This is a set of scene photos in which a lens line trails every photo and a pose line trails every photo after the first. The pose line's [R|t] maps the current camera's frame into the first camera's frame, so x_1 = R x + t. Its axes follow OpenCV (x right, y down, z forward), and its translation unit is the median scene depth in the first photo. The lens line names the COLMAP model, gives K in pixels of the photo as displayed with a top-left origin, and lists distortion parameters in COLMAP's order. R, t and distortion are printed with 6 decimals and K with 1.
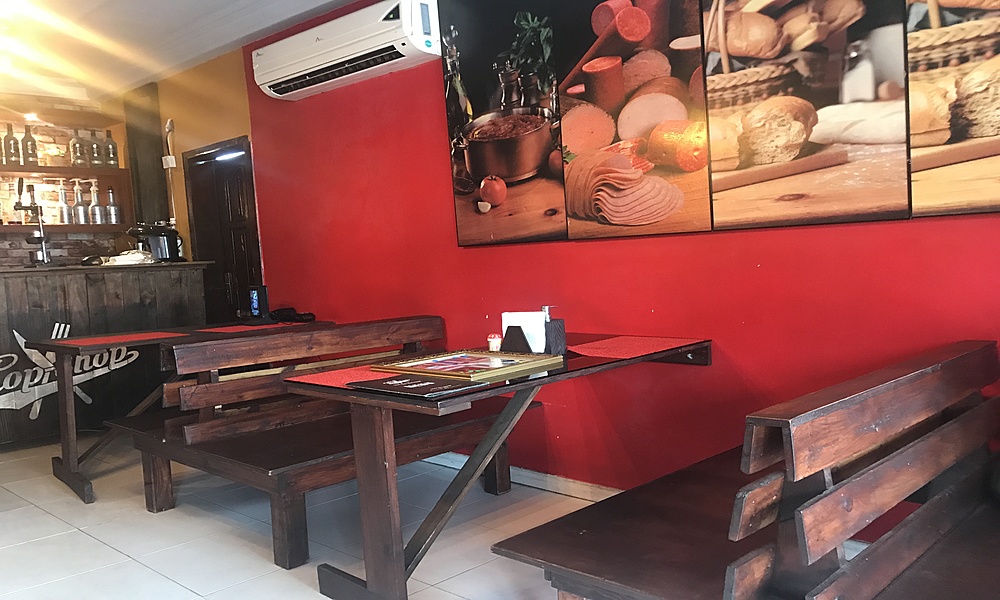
lens RADIAL K [[796.7, 0, 530.2], [0, 796.7, 337.6], [0, 0, 1]] dist [0.032825, -0.034940]
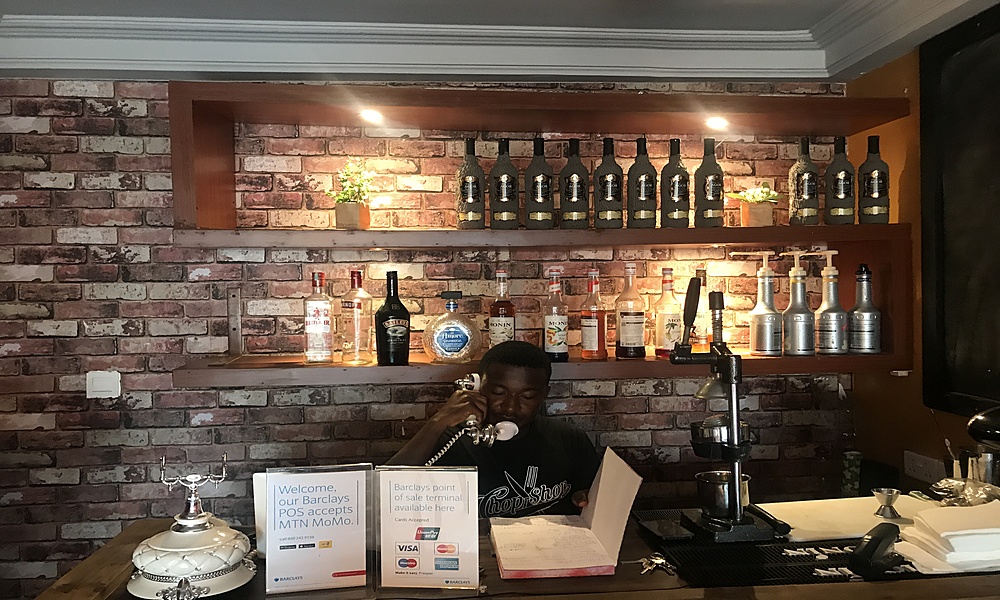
lens RADIAL K [[796.7, 0, 536.1], [0, 796.7, 274.2], [0, 0, 1]] dist [0.032825, -0.034940]
pose [[0.748729, 0.014881, -0.662710, -0.401471], [-0.085541, 0.993558, -0.074335, -0.148192], [0.657334, 0.112346, 0.745178, 0.611918]]
